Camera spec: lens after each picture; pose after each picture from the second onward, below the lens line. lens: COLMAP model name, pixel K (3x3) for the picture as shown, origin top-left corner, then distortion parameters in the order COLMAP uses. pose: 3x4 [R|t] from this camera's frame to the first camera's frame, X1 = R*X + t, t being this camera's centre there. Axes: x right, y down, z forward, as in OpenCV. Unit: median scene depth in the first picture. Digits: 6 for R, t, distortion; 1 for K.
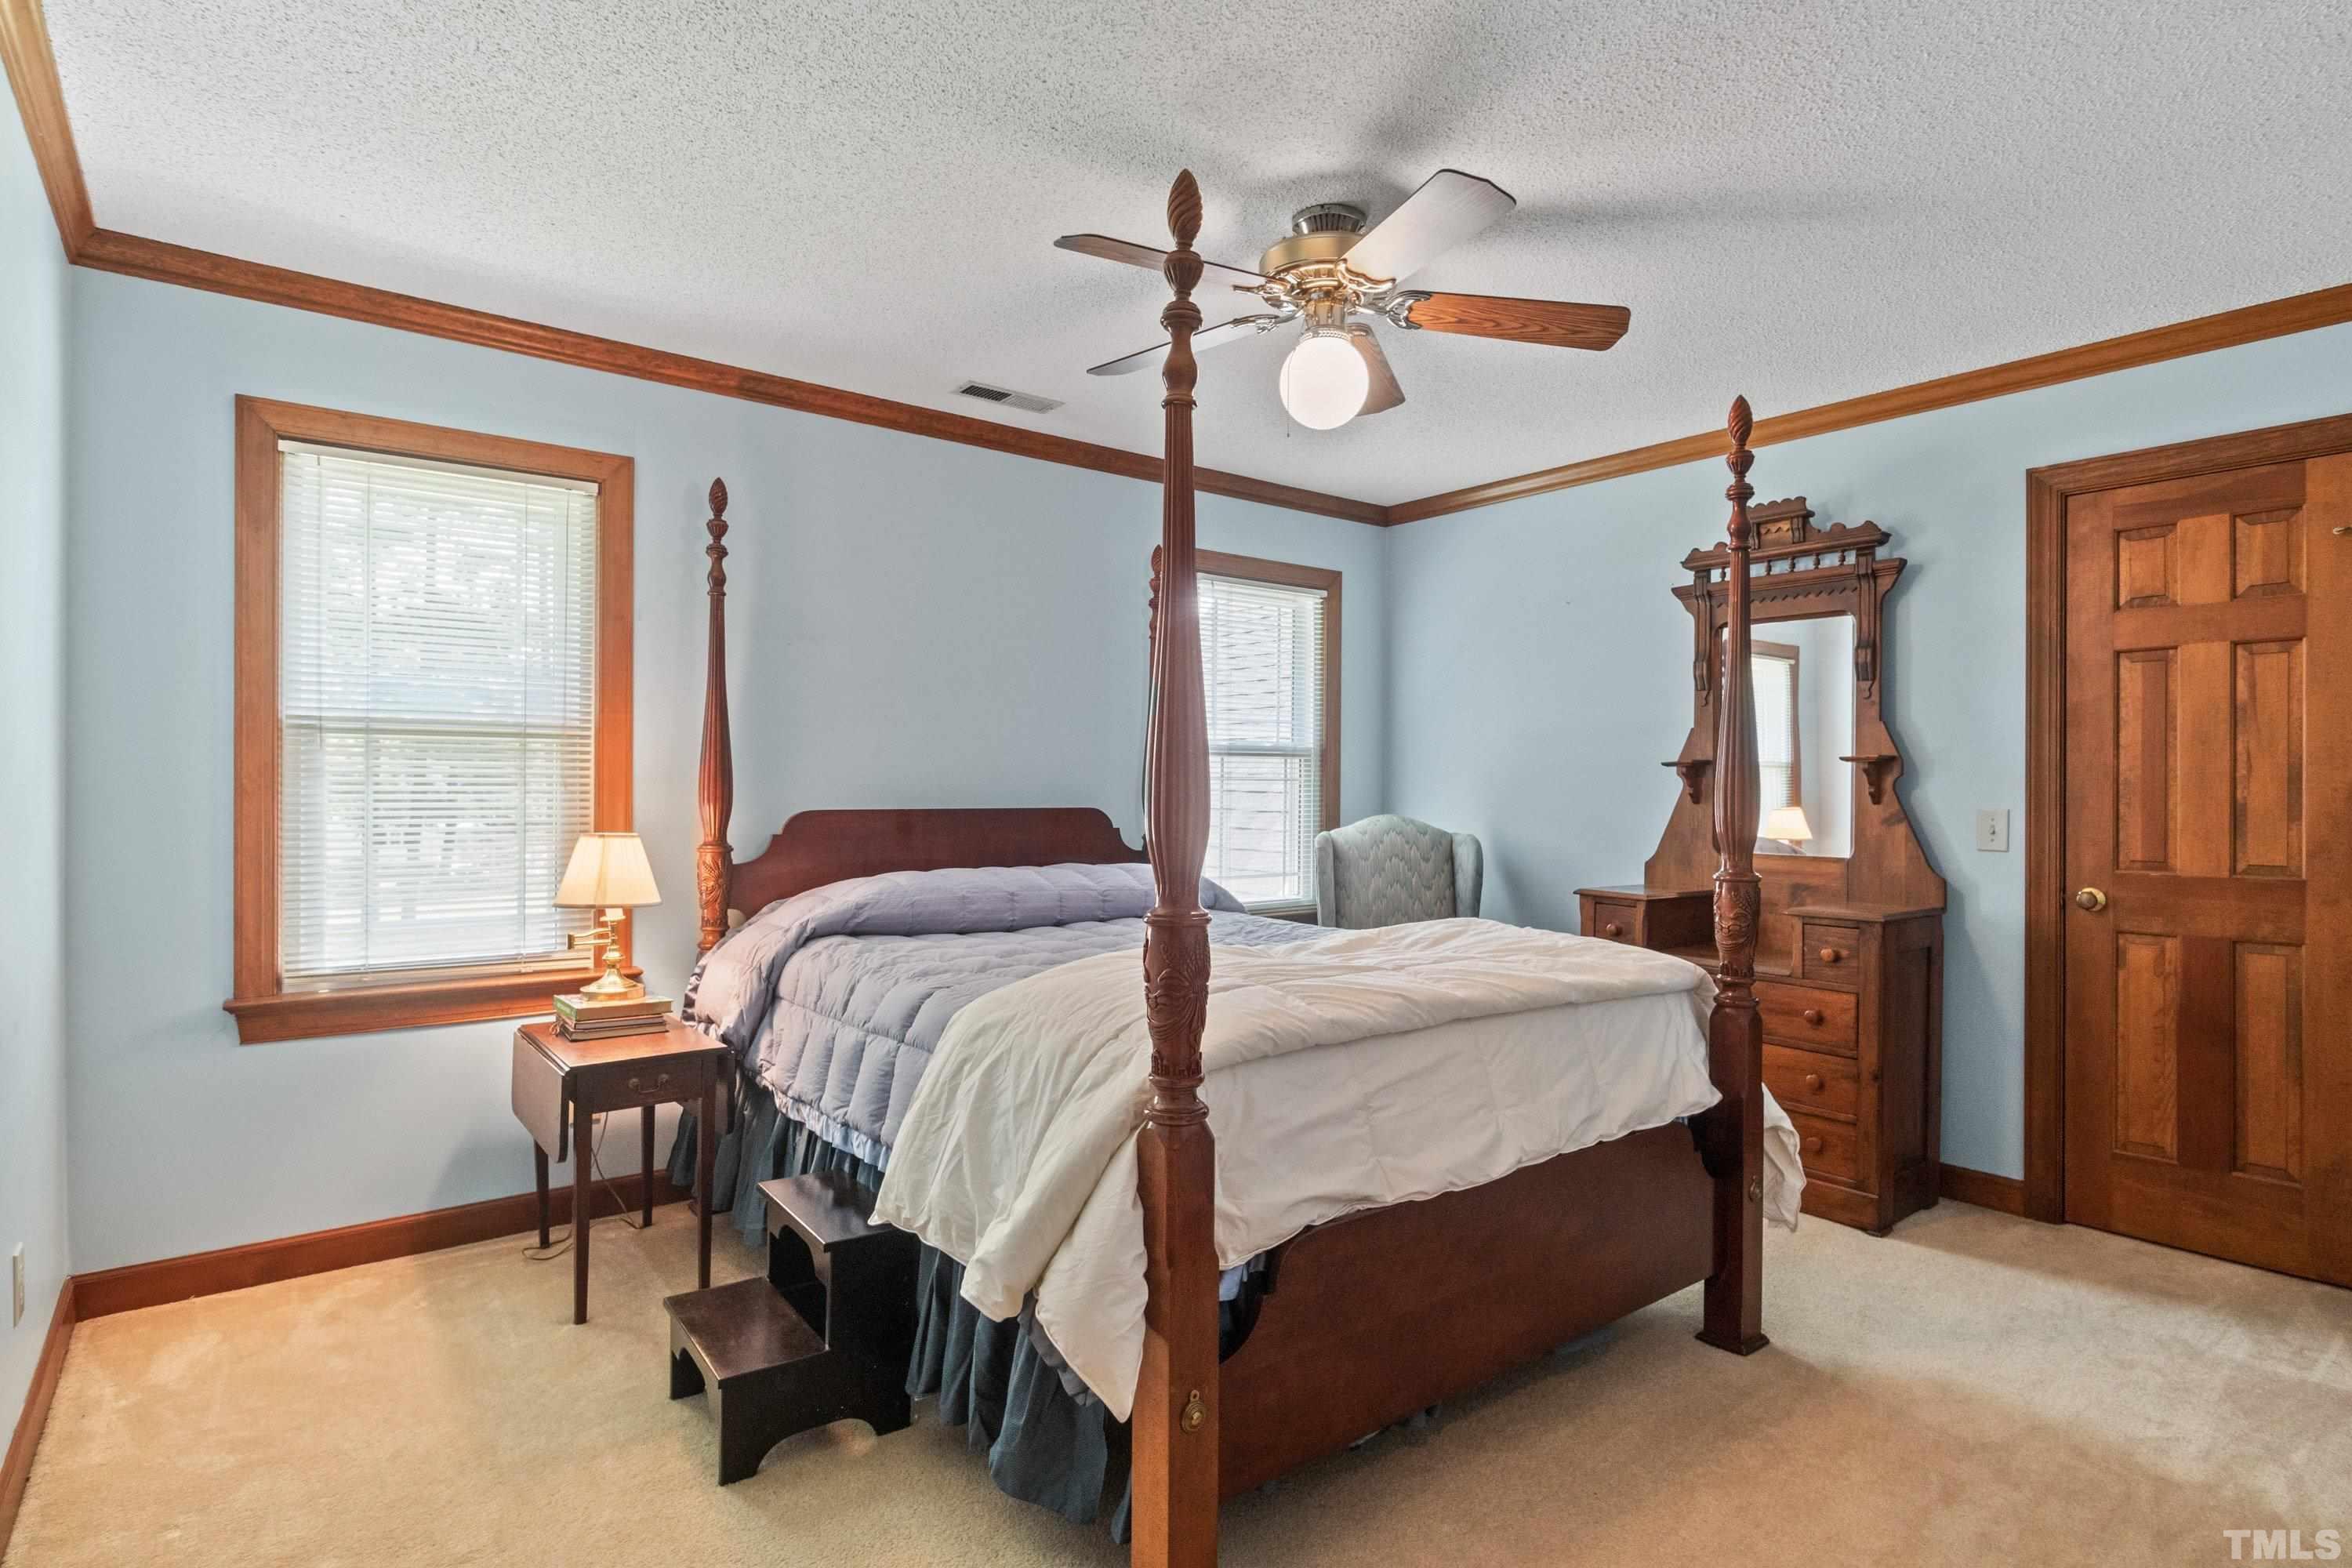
lens RADIAL K [[1202.9, 0, 1190.6], [0, 1202.9, 781.1], [0, 0, 1]] dist [-0.001042, 0.000608]
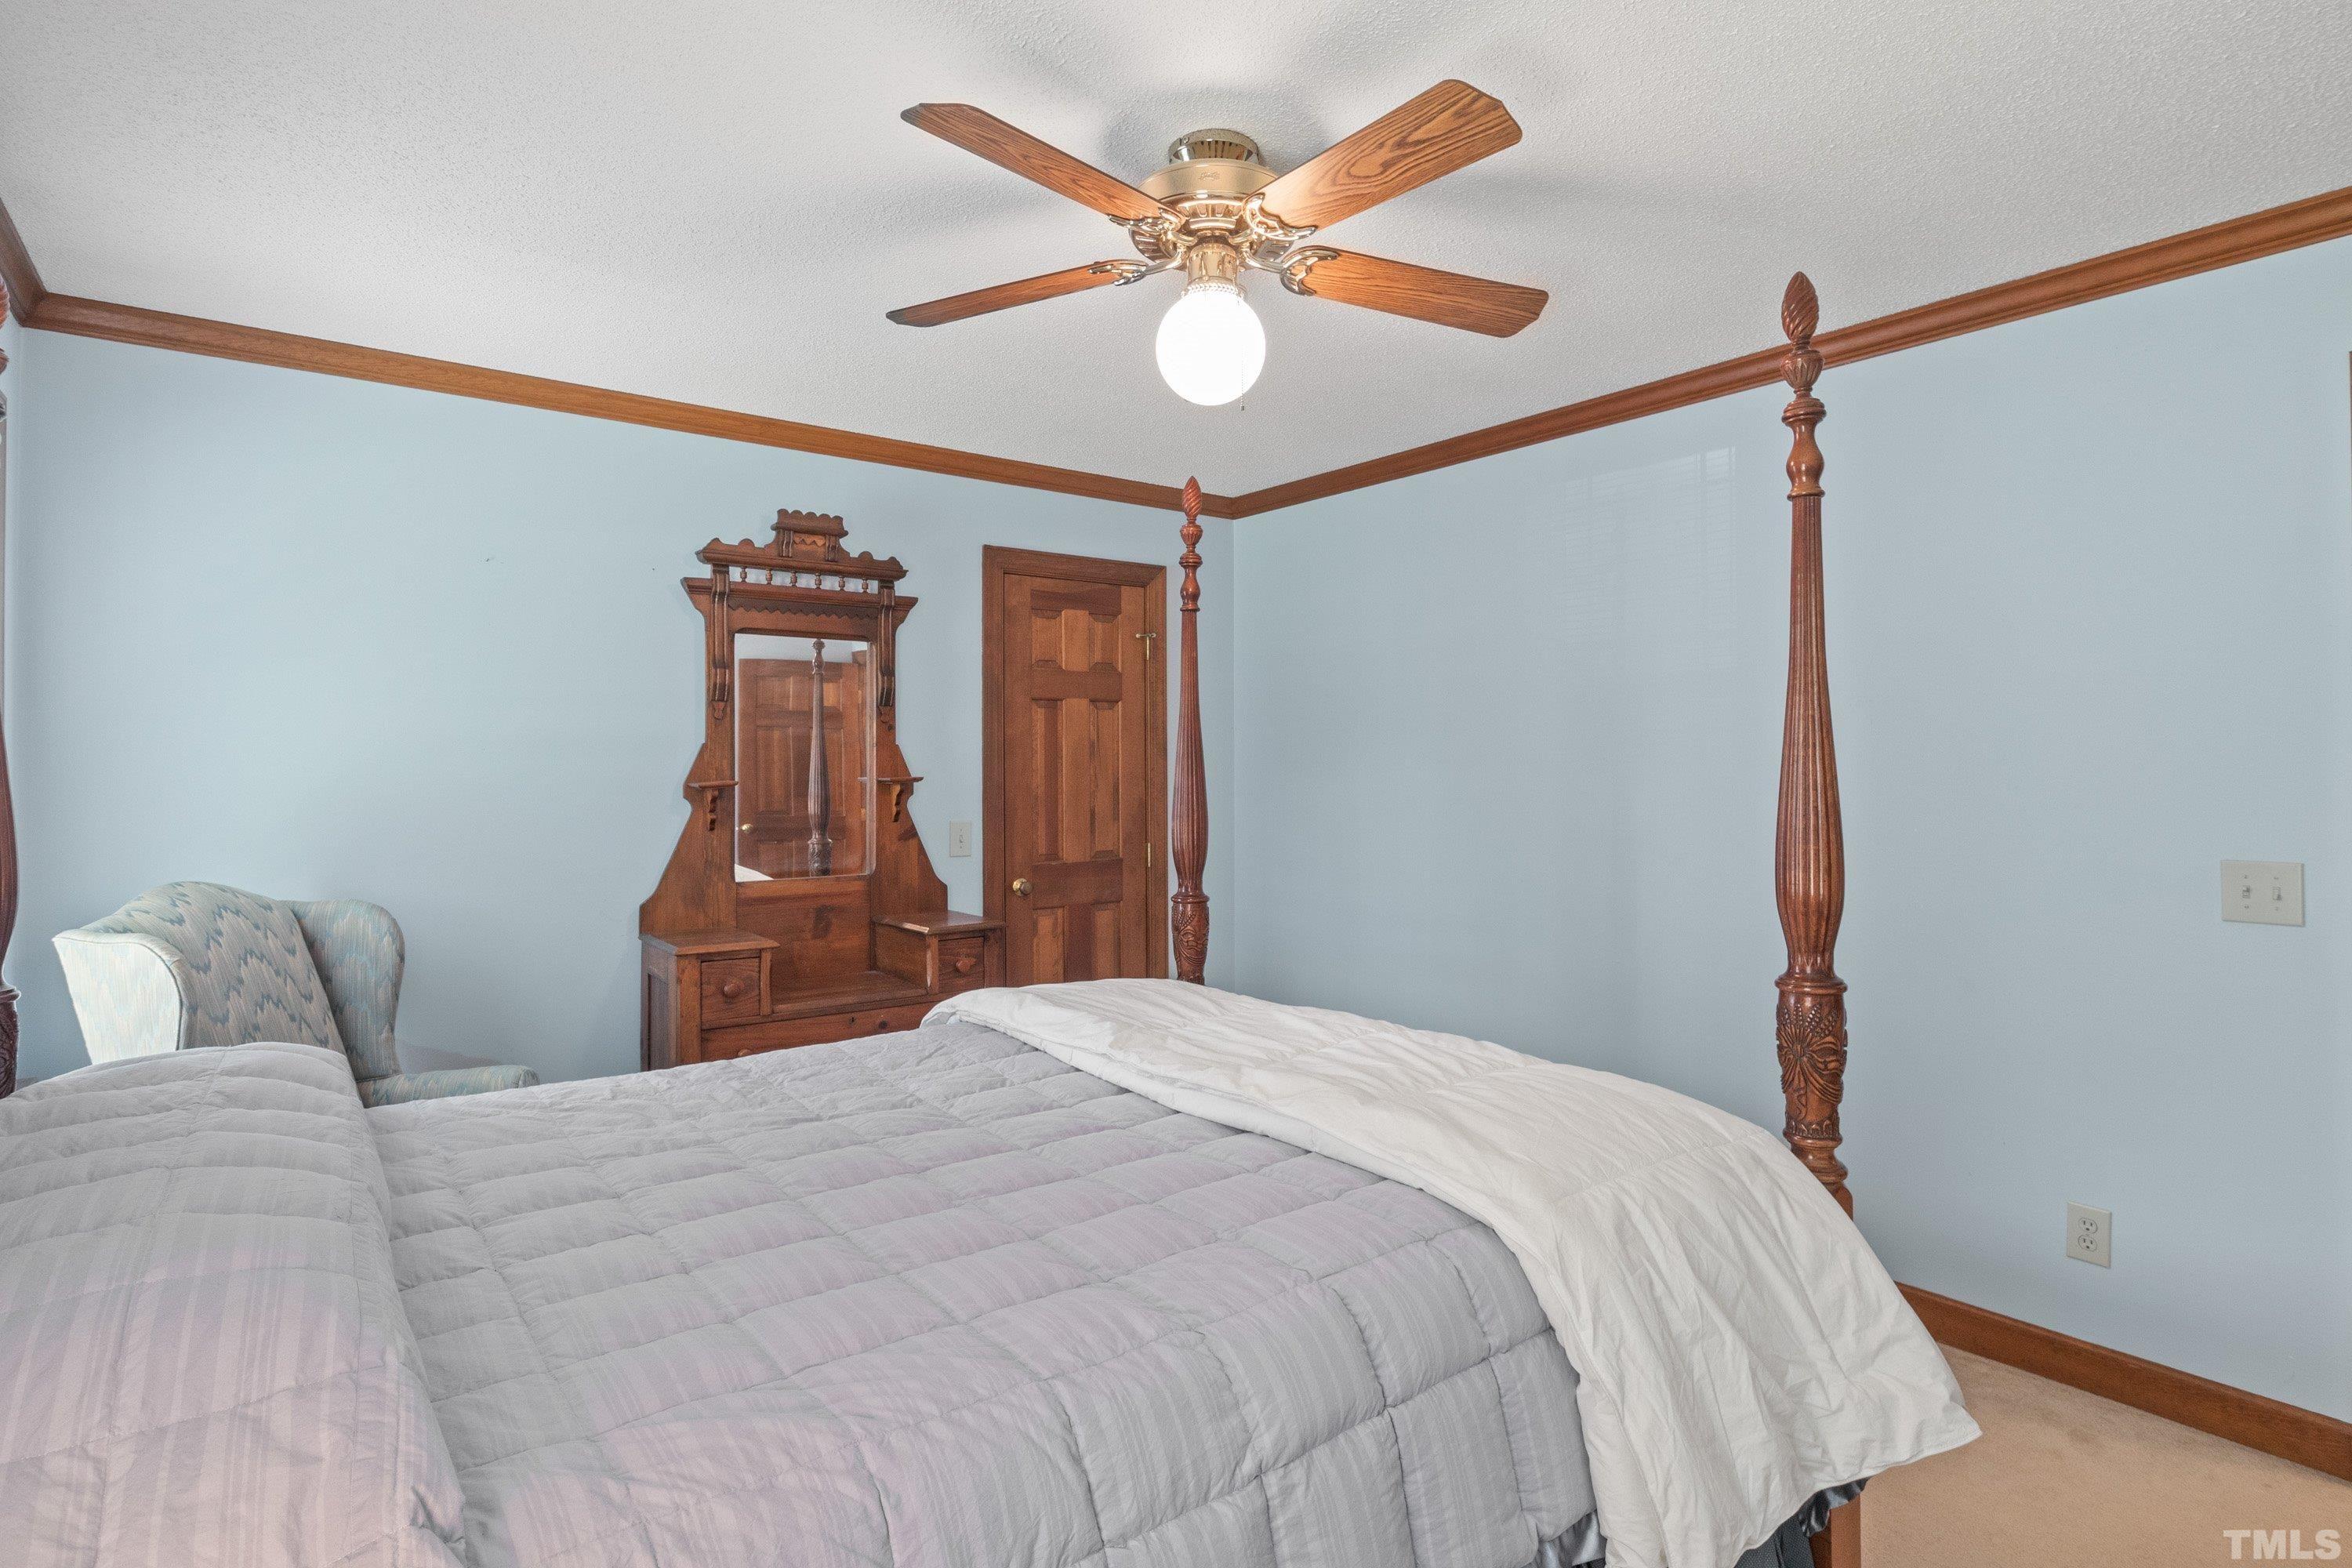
lens RADIAL K [[1202.9, 0, 1190.6], [0, 1202.9, 781.1], [0, 0, 1]] dist [-0.001042, 0.000608]
pose [[0.026786, -0.021315, 0.999414, -0.555786], [0.000584, 0.999773, 0.021307, -0.045212], [-0.999641, 0.000013, 0.026792, 0.793487]]
